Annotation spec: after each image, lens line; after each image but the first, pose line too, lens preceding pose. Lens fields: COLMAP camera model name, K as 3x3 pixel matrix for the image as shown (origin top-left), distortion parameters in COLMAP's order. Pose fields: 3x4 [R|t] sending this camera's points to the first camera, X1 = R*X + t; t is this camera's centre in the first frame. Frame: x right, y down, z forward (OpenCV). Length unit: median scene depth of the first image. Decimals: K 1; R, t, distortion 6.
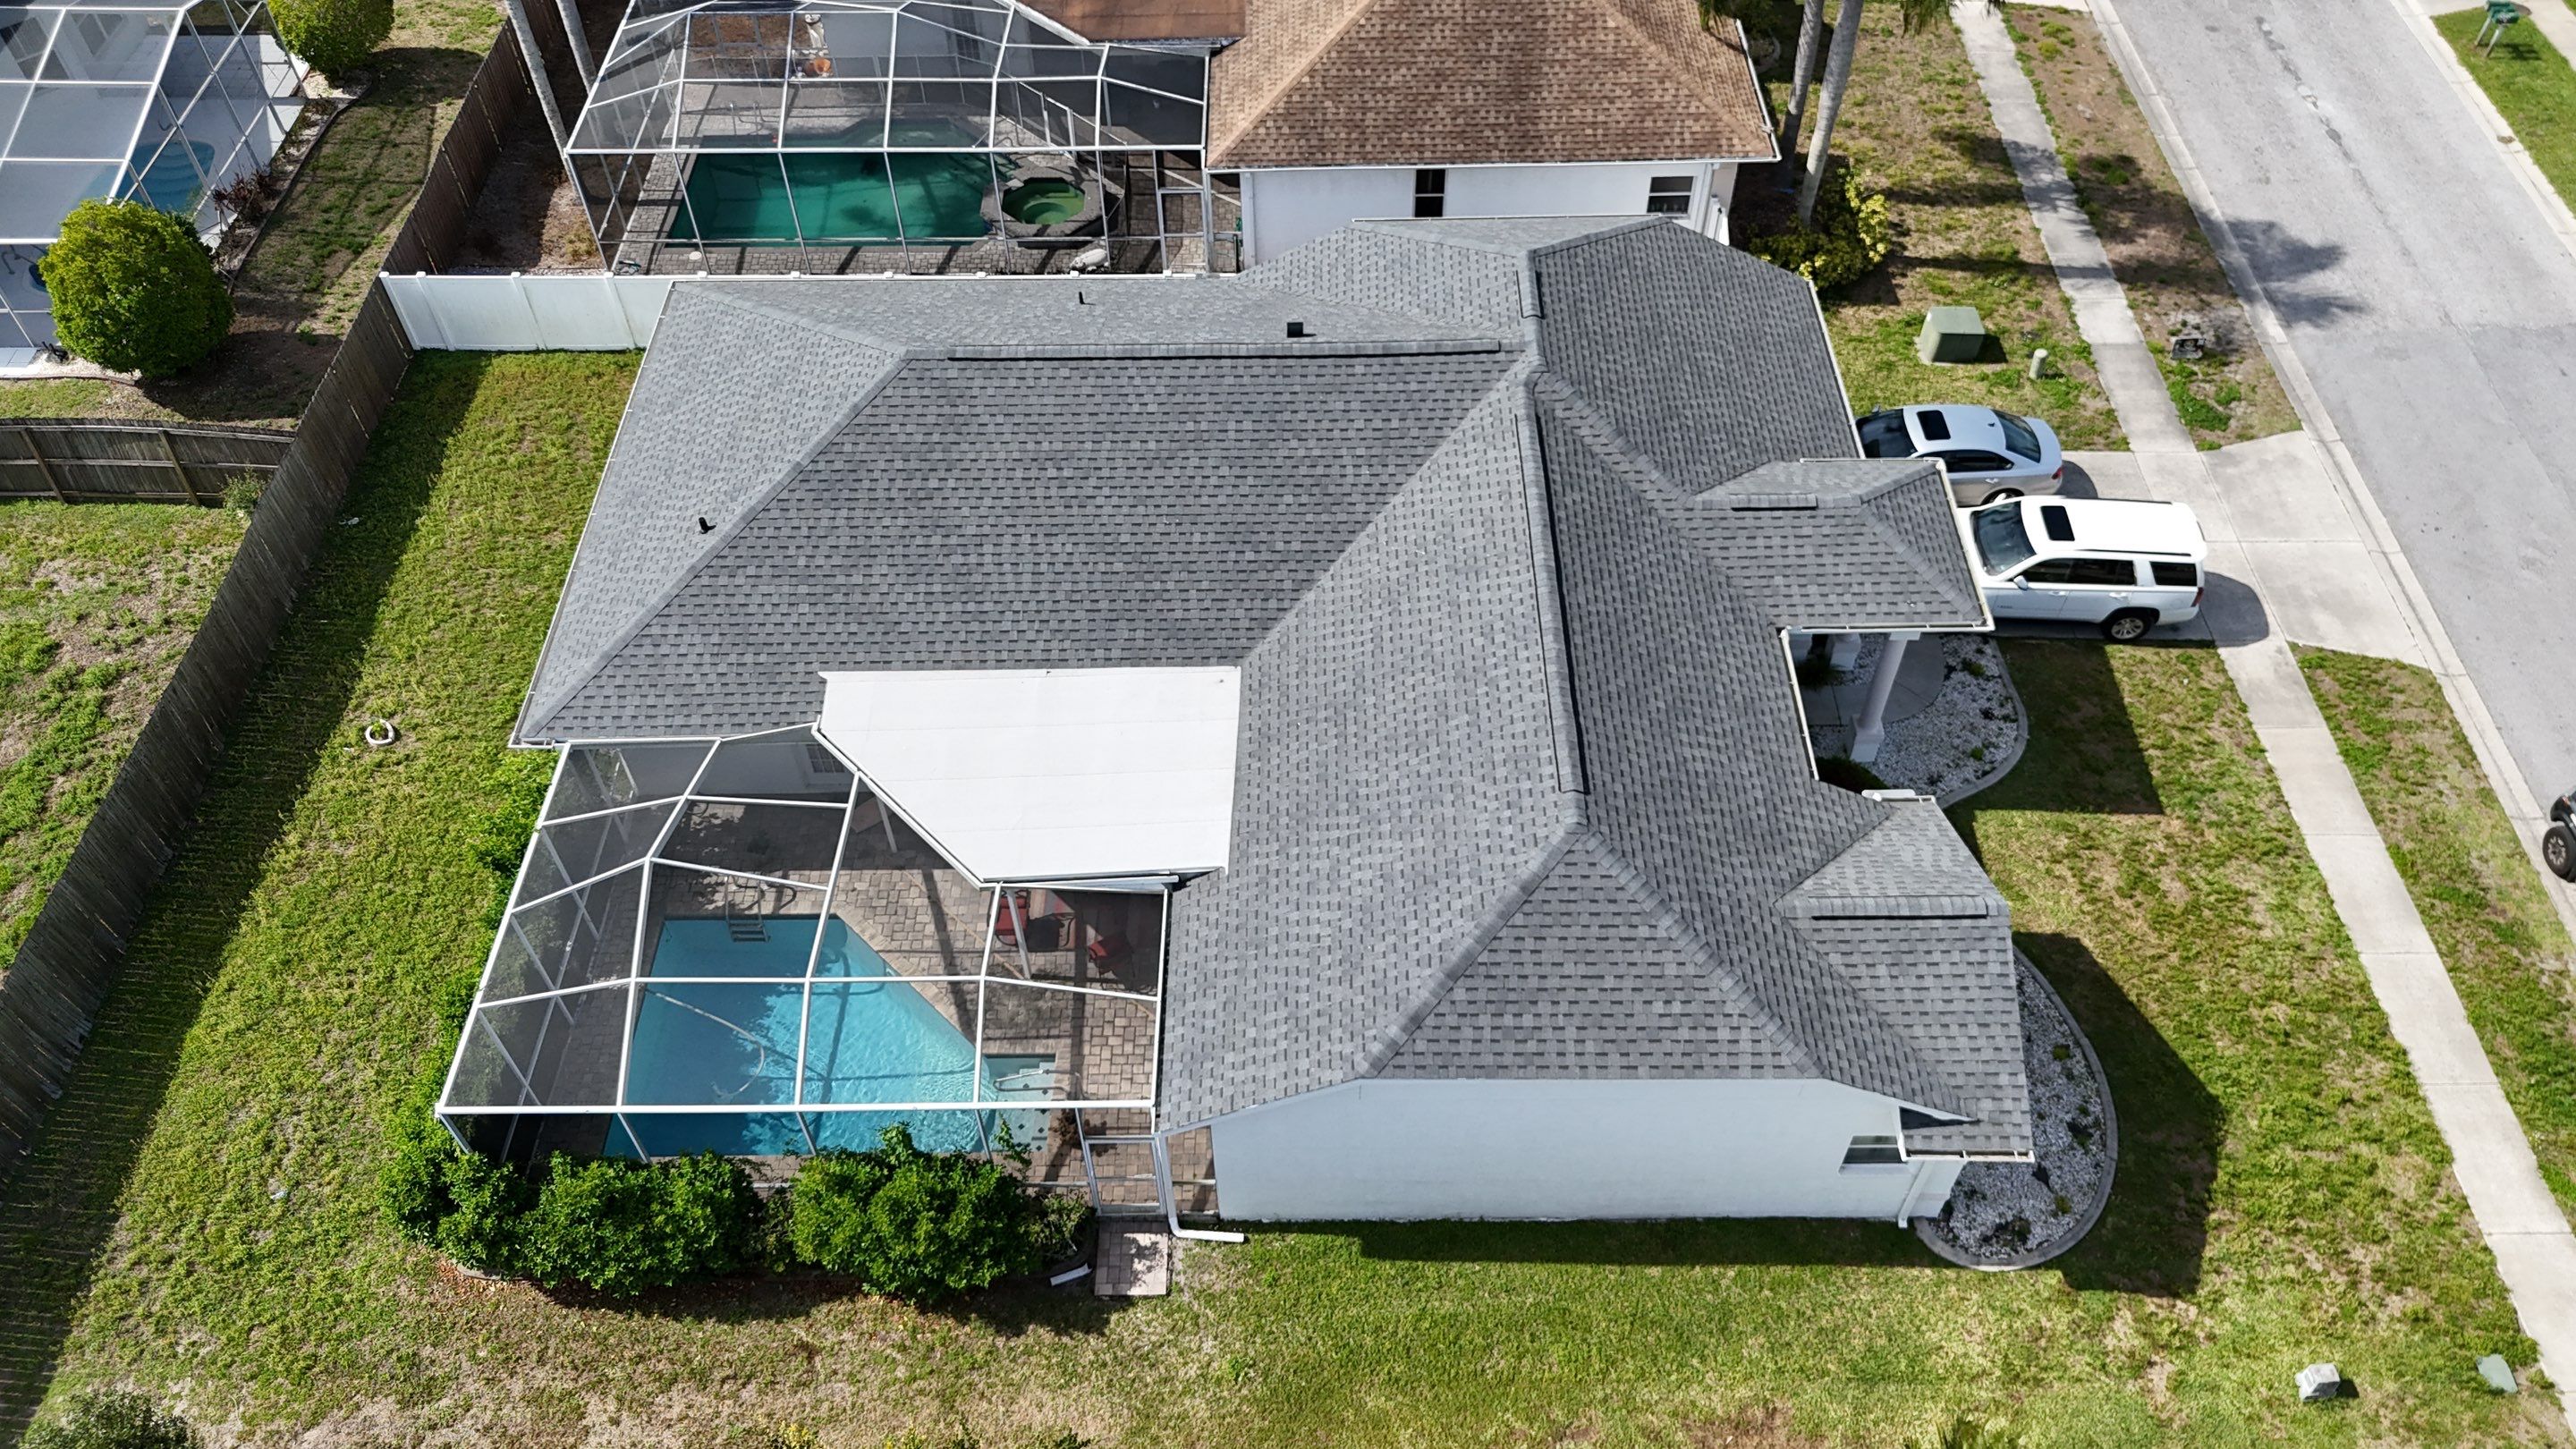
lens RADIAL K [[1880.4, 0, 1288.0], [0, 1880.4, 724.5], [0, 0, 1]] dist [0.082845, -0.076377]
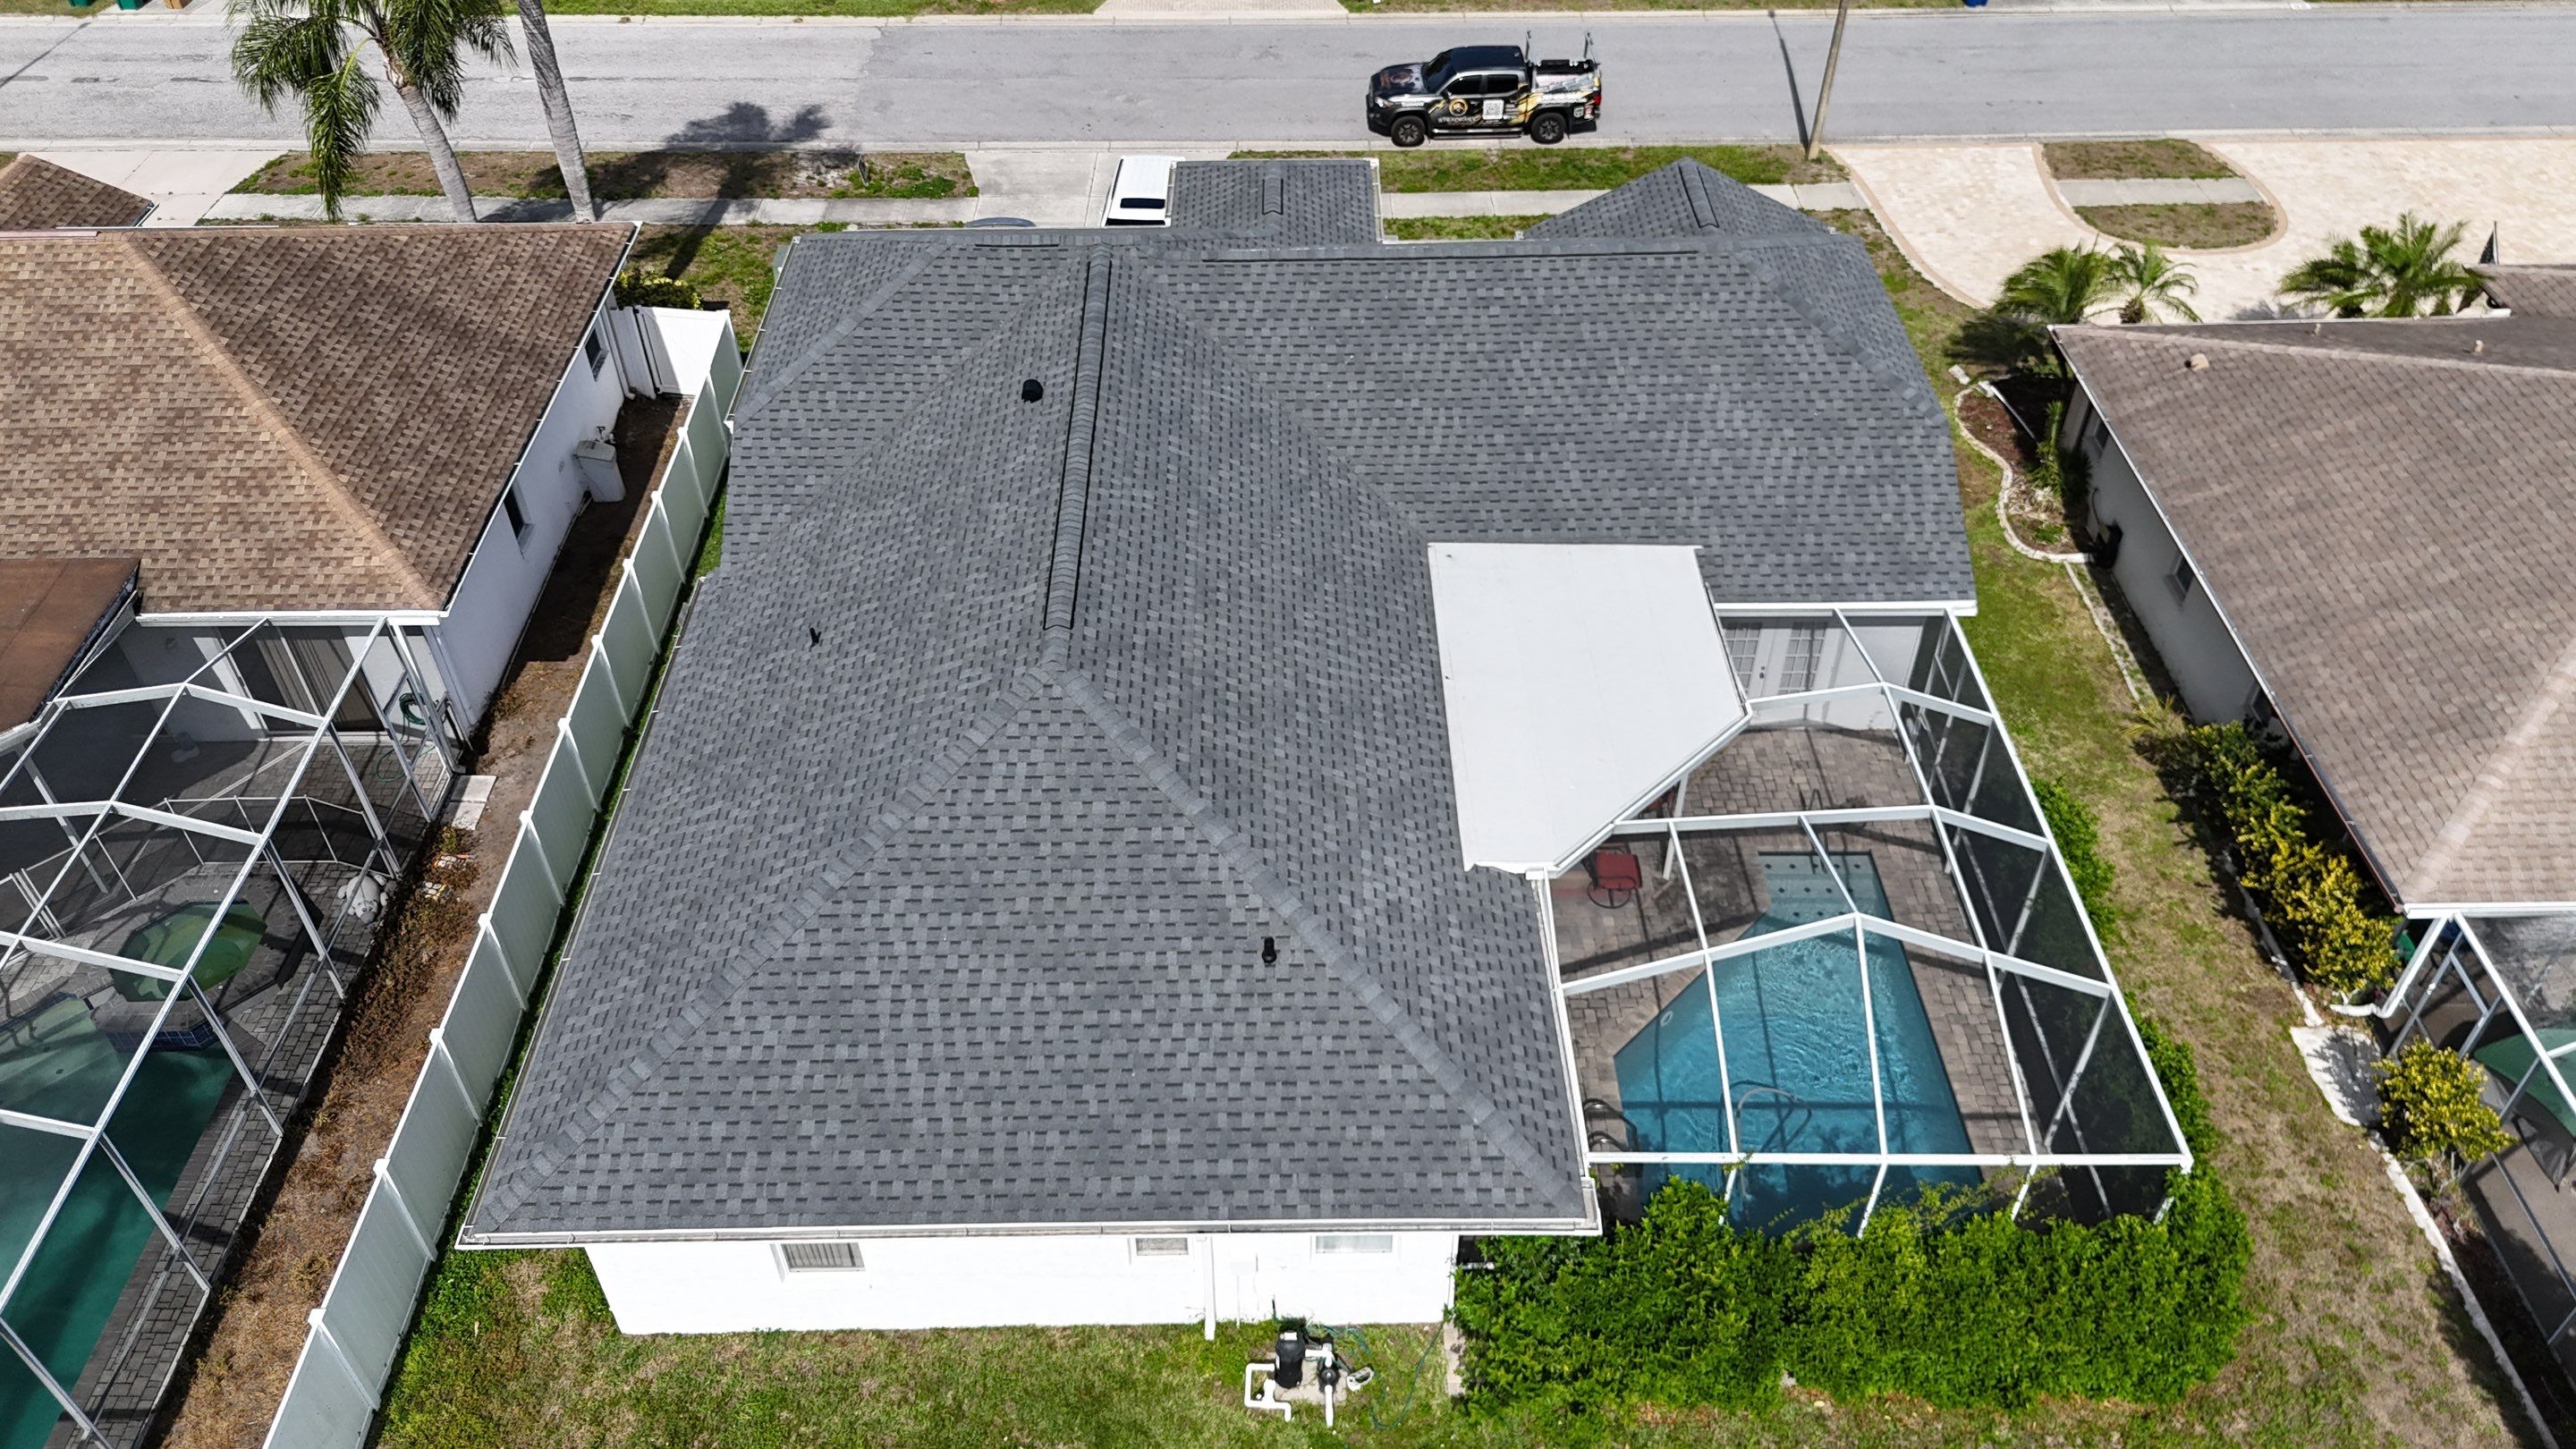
lens RADIAL K [[1898.2, 0, 1283.9], [0, 1898.2, 715.4], [0, 0, 1]] dist [0.071236, -0.061259]
pose [[-0.010702, -0.656094, 0.754603, -0.790076], [0.764290, 0.481244, 0.429260, -0.448160], [-0.644783, 0.581330, 0.496296, 0.623355]]
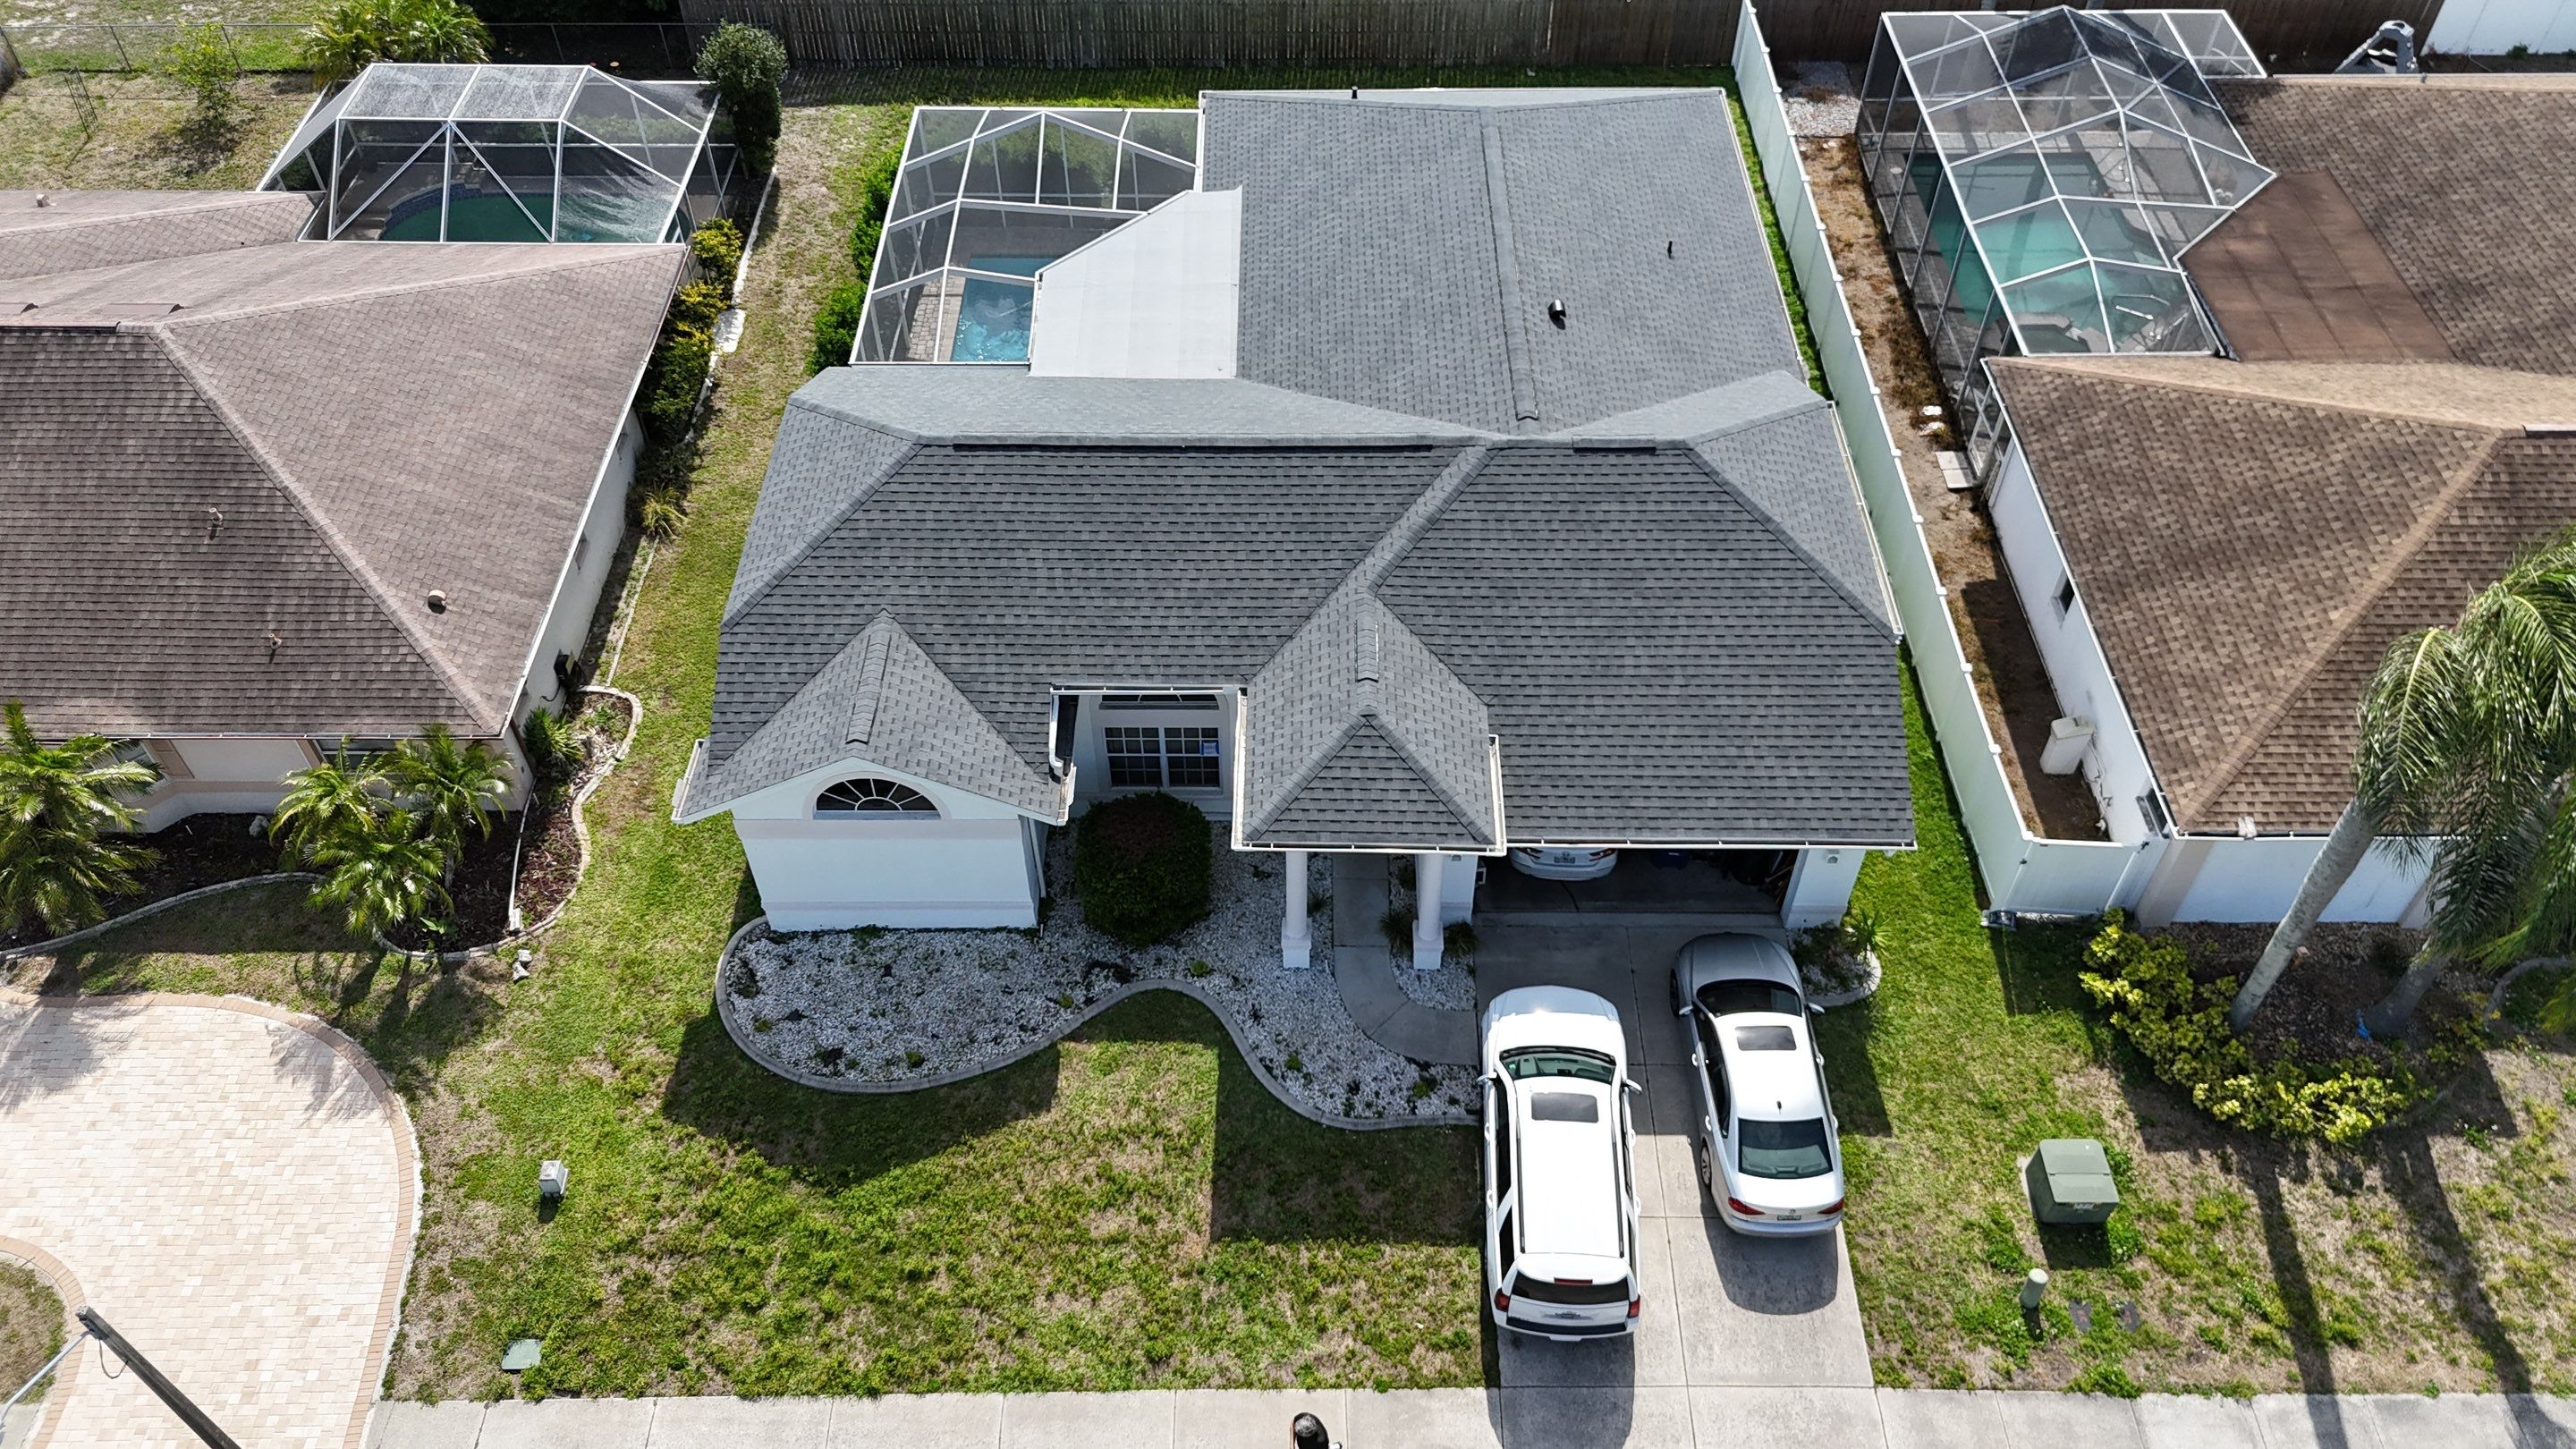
lens RADIAL K [[1909.4, 0, 1284.3], [0, 1909.4, 709.9], [0, 0, 1]] dist [0.072622, -0.070834]
pose [[-0.004516, 0.740864, -0.671639, 0.936674], [-0.755635, 0.437389, 0.487552, -0.549027], [0.654978, 0.509716, 0.557848, 0.449894]]
